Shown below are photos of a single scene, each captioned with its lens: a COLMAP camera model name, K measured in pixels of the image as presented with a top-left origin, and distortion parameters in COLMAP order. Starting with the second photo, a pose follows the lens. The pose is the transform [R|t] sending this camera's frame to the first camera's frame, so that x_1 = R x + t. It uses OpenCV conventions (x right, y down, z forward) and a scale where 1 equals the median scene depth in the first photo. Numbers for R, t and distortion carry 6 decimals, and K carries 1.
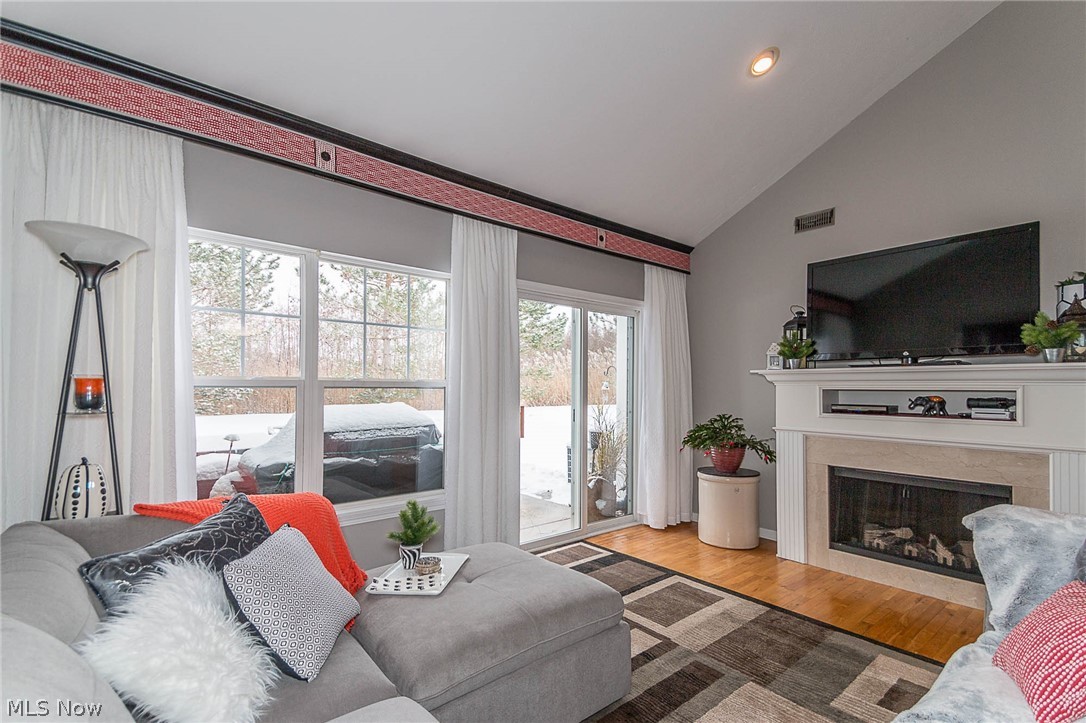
lens RADIAL K [[502.3, 0, 548.2], [0, 502.3, 375.2], [0, 0, 1]] dist [0.031202, 0.000153]
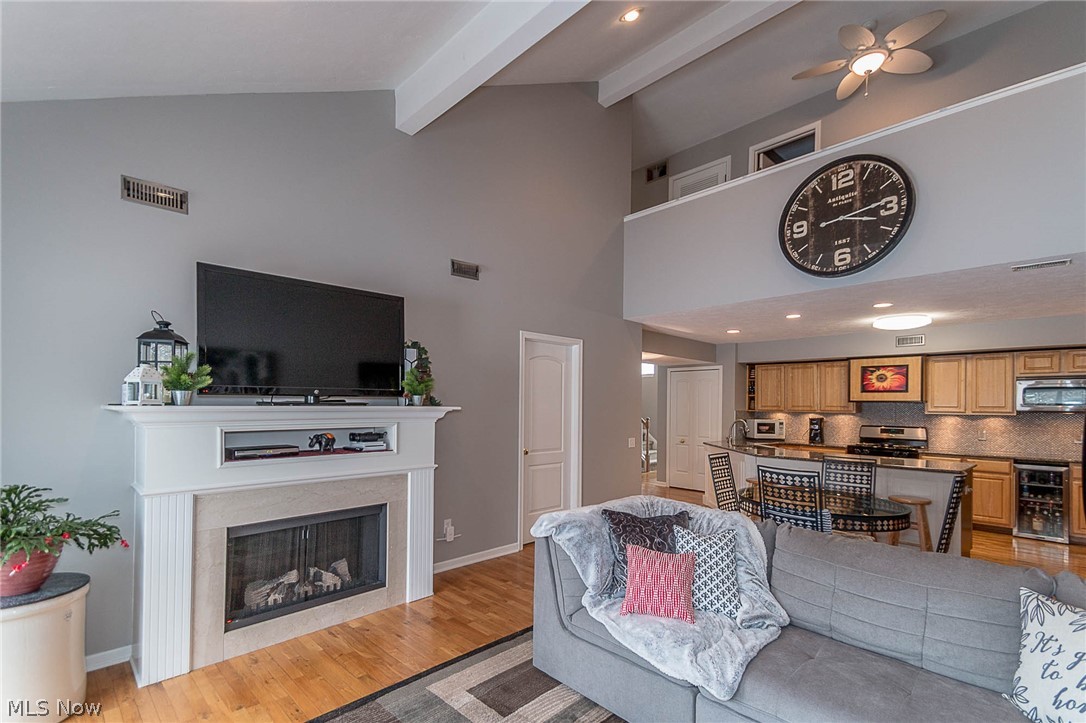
lens RADIAL K [[492.5, 0, 543.7], [0, 492.5, 401.2], [0, 0, 1]] dist [0.021230, -0.000278]
pose [[-0.074019, -0.000404, 0.997257, -0.289341], [-0.030288, 0.999540, -0.001843, -0.037044], [-0.996797, -0.030341, -0.073997, 0.643859]]
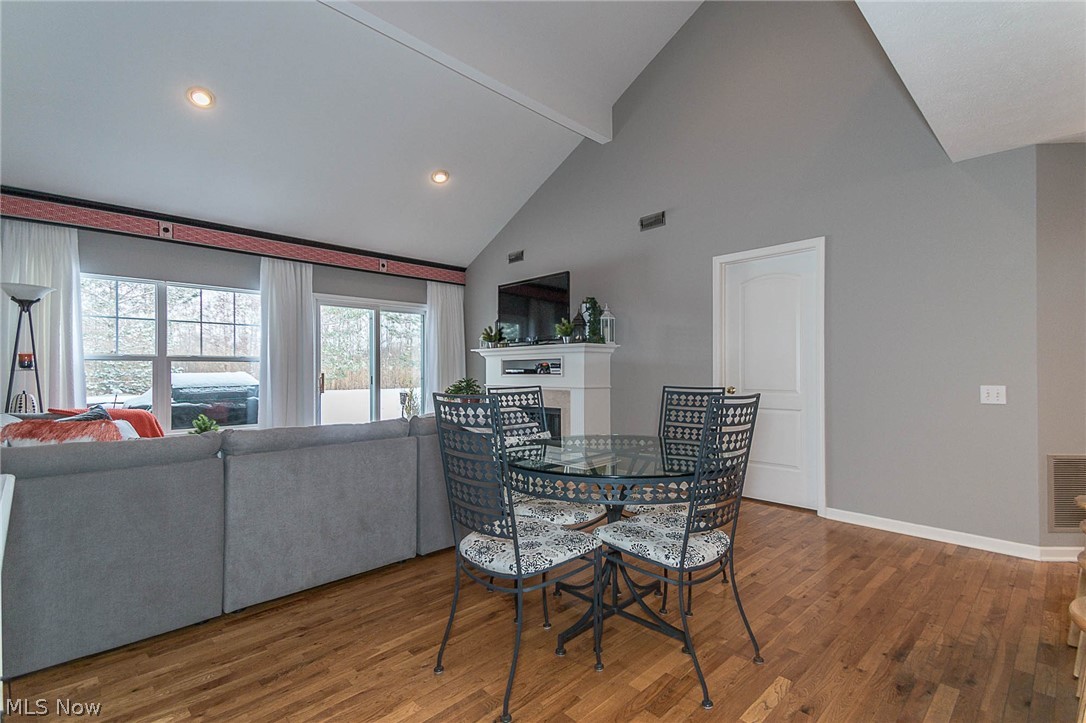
lens RADIAL K [[493.6, 0, 559.6], [0, 493.6, 363.5], [0, 0, 1]] dist [0.030911, -0.014601]
pose [[0.996186, -0.009842, 0.086695, 0.671028], [0.009342, 0.999937, 0.006166, 0.033548], [-0.086750, -0.005332, 0.996216, -0.748991]]
